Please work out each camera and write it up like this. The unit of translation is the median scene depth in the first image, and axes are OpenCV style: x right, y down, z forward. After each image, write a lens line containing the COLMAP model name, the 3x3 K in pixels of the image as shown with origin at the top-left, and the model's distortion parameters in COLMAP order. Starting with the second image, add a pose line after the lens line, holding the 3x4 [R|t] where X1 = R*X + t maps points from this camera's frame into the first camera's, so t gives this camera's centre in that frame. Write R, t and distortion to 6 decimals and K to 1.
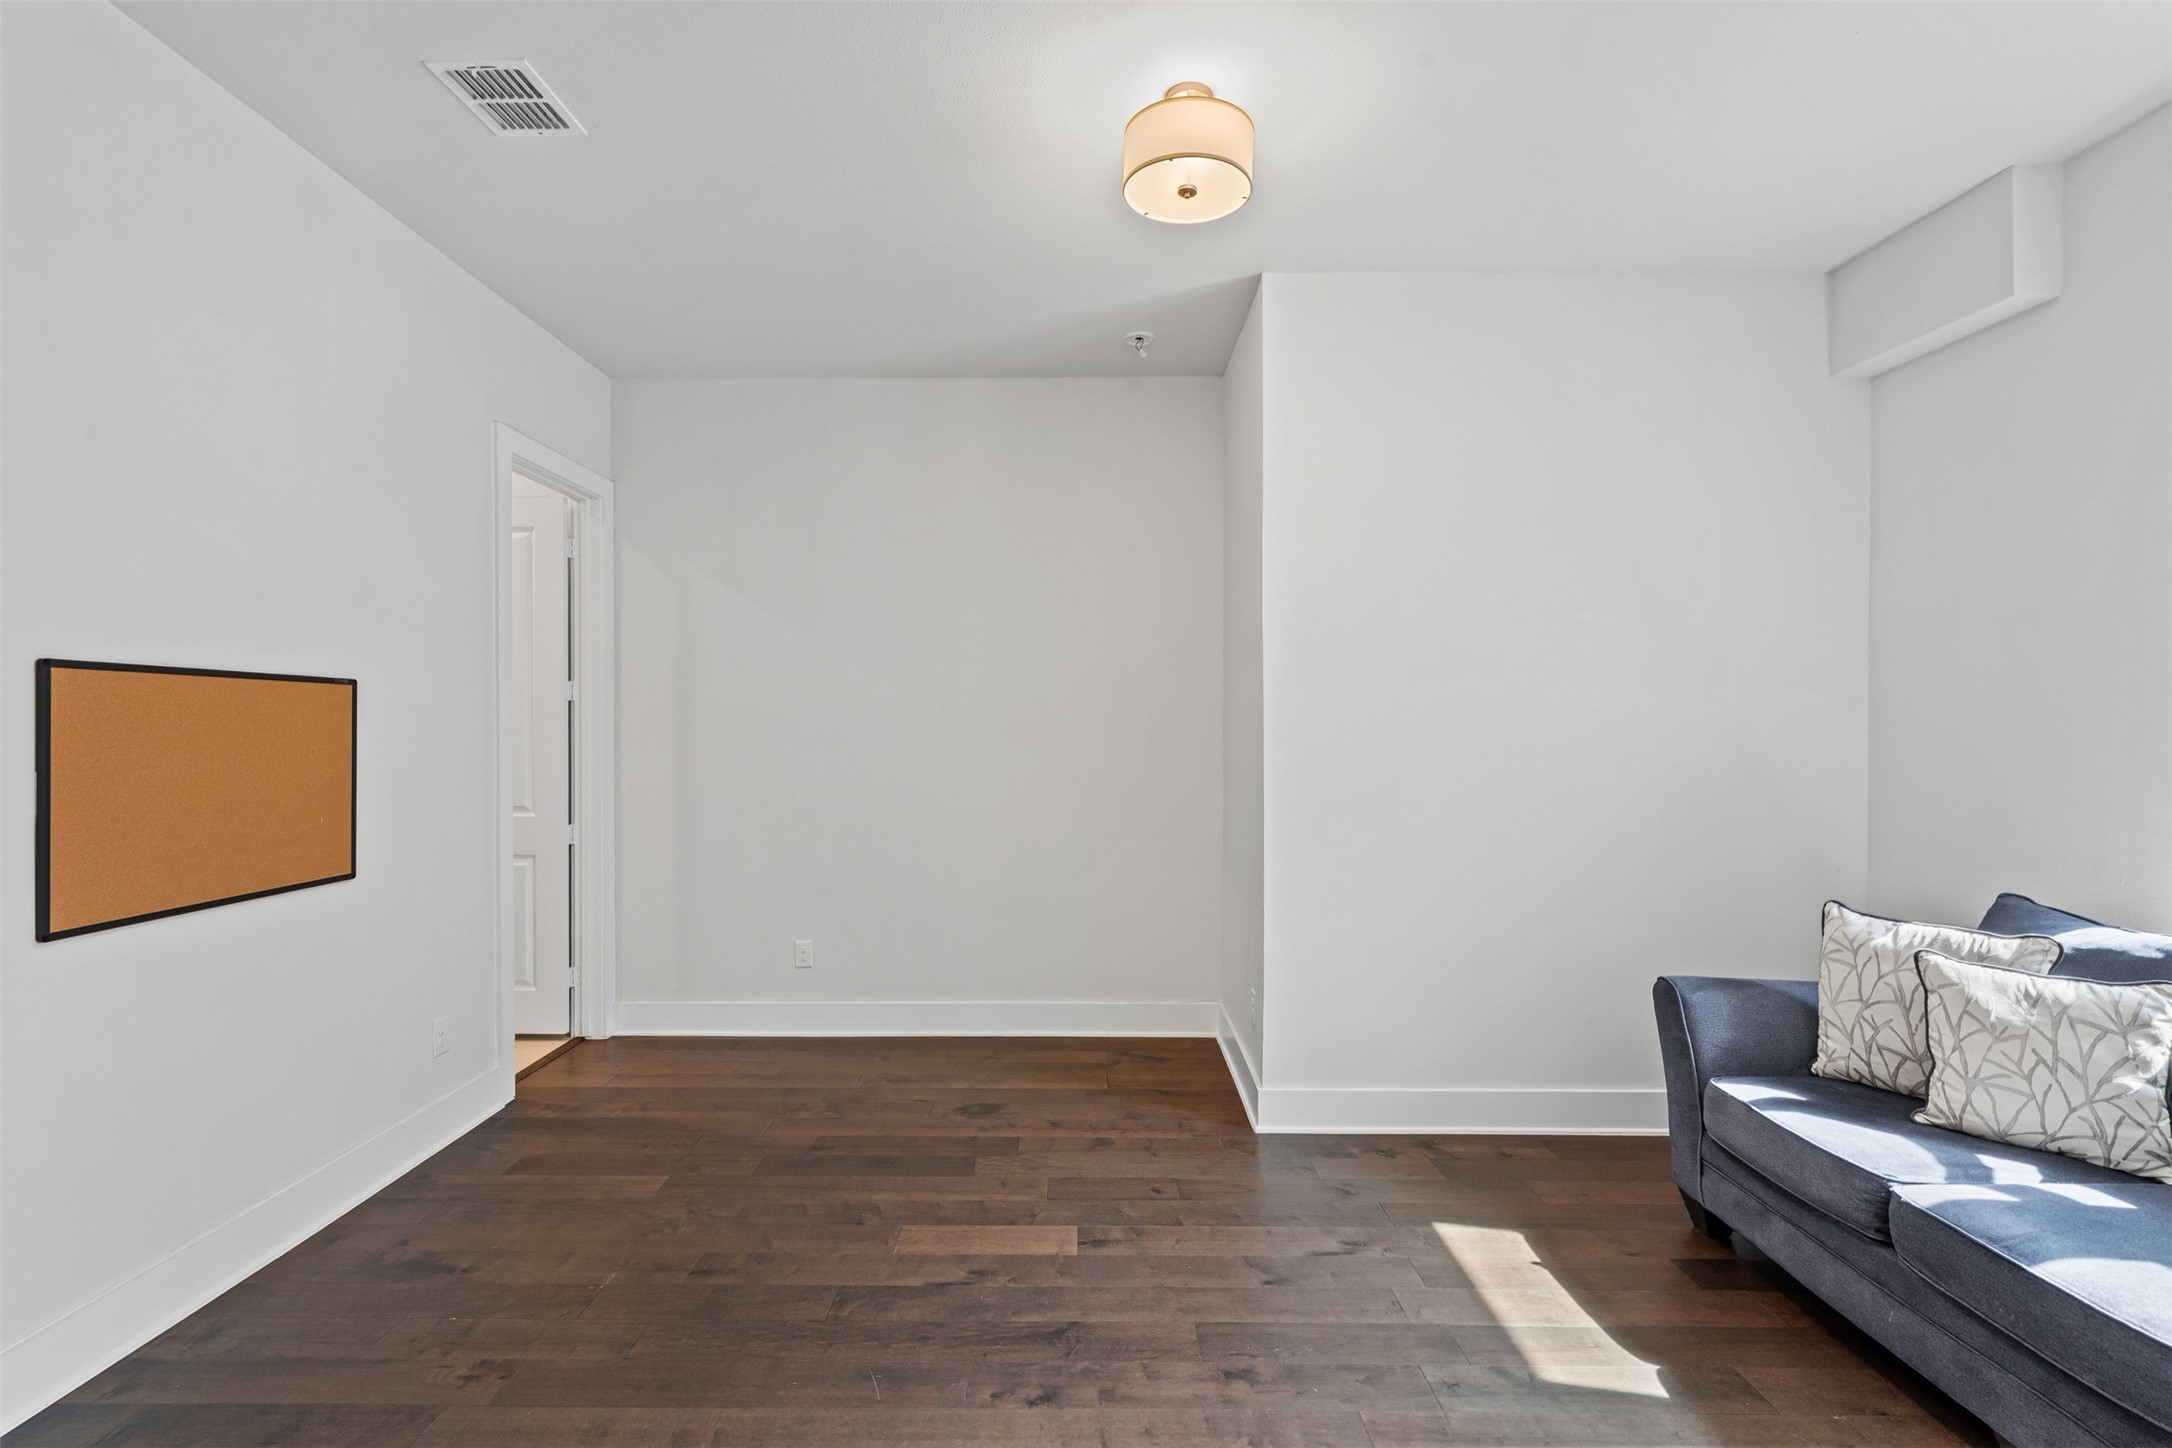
lens RADIAL K [[998.3, 0, 1071.0], [0, 998.3, 724.1], [0, 0, 1]] dist [-0.000471, 0.000922]
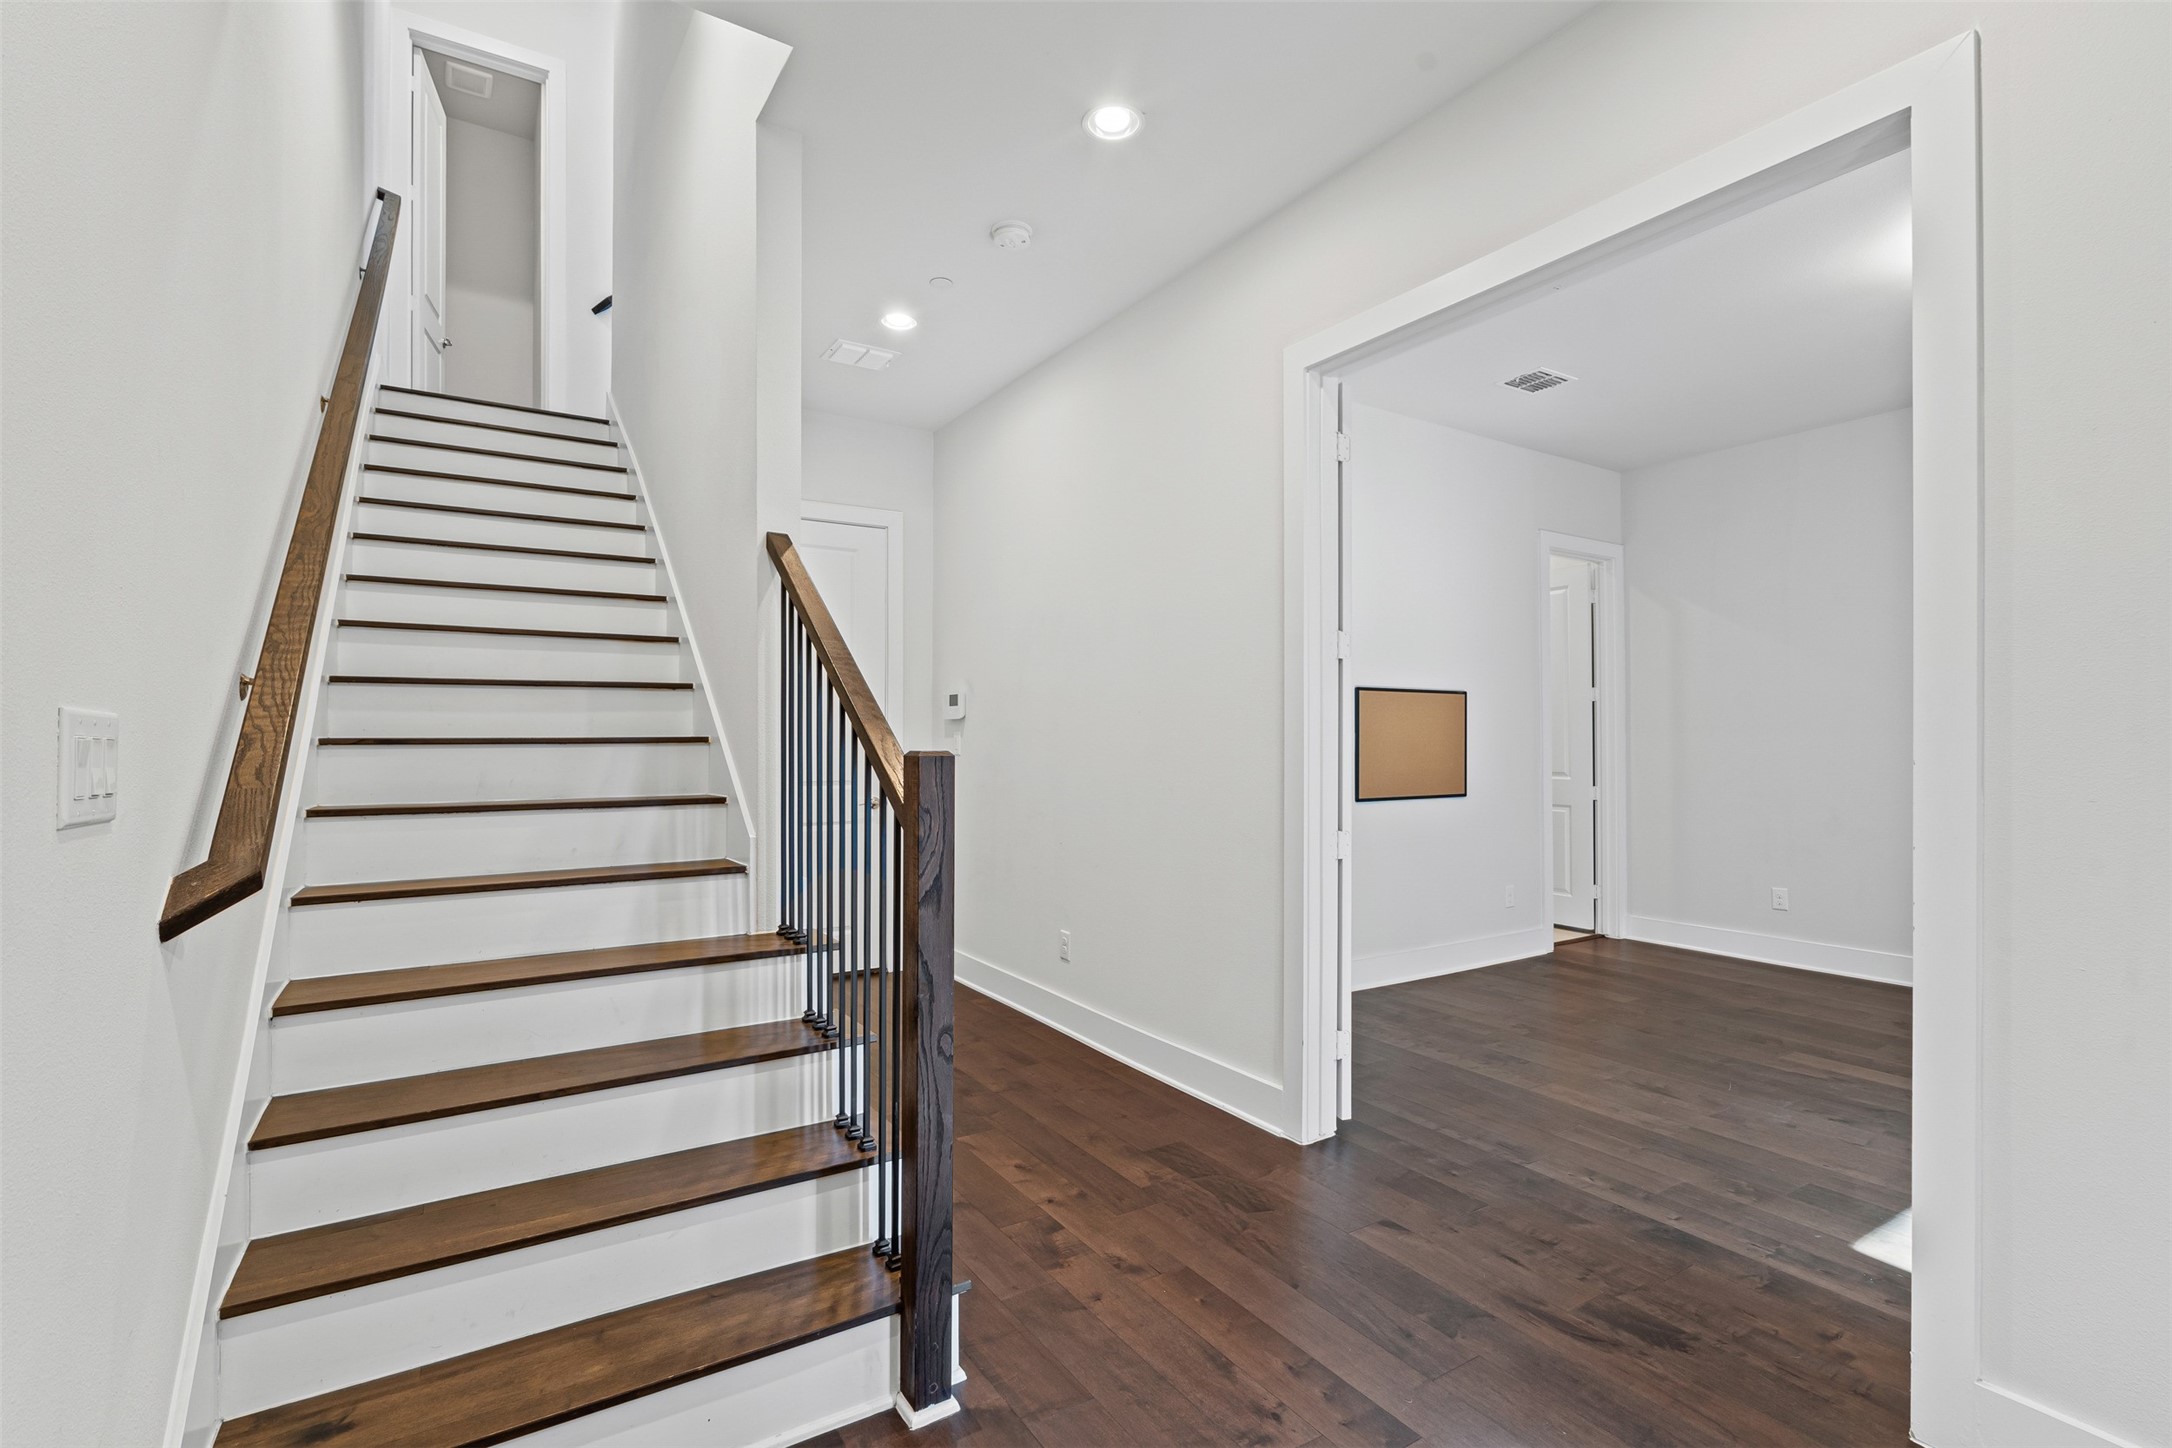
lens RADIAL K [[998.3, 0, 1074.4], [0, 998.3, 728.0], [0, 0, 1]] dist [-0.000471, 0.000922]
pose [[0.547159, -0.005420, -0.837011, 0.336093], [0.001674, 0.999984, -0.005381, 0.024775], [0.837027, 0.001543, 0.547159, -0.477762]]
